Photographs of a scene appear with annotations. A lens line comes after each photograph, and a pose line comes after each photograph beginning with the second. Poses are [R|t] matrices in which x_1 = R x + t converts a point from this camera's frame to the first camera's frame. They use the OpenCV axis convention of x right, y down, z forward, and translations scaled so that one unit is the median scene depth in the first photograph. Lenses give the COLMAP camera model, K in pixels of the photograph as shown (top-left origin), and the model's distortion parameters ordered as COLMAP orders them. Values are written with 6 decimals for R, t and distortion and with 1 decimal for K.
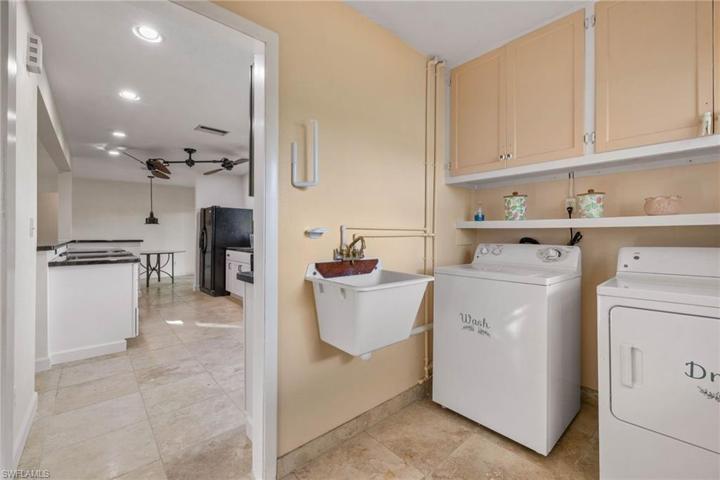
lens RADIAL K [[321.1, 0, 364.1], [0, 321.1, 236.4], [0, 0, 1]] dist [-0.000801, -0.000133]
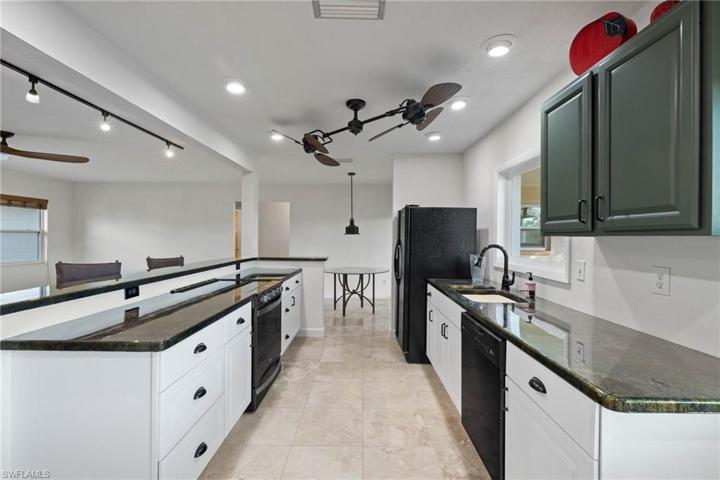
lens RADIAL K [[321.1, 0, 364.1], [0, 321.1, 236.4], [0, 0, 1]] dist [-0.000801, -0.000133]
pose [[0.750842, 0.004213, -0.660468, -0.140126], [-0.009343, 0.999947, -0.004243, -0.034343], [0.660415, 0.009357, 0.750842, 0.490319]]
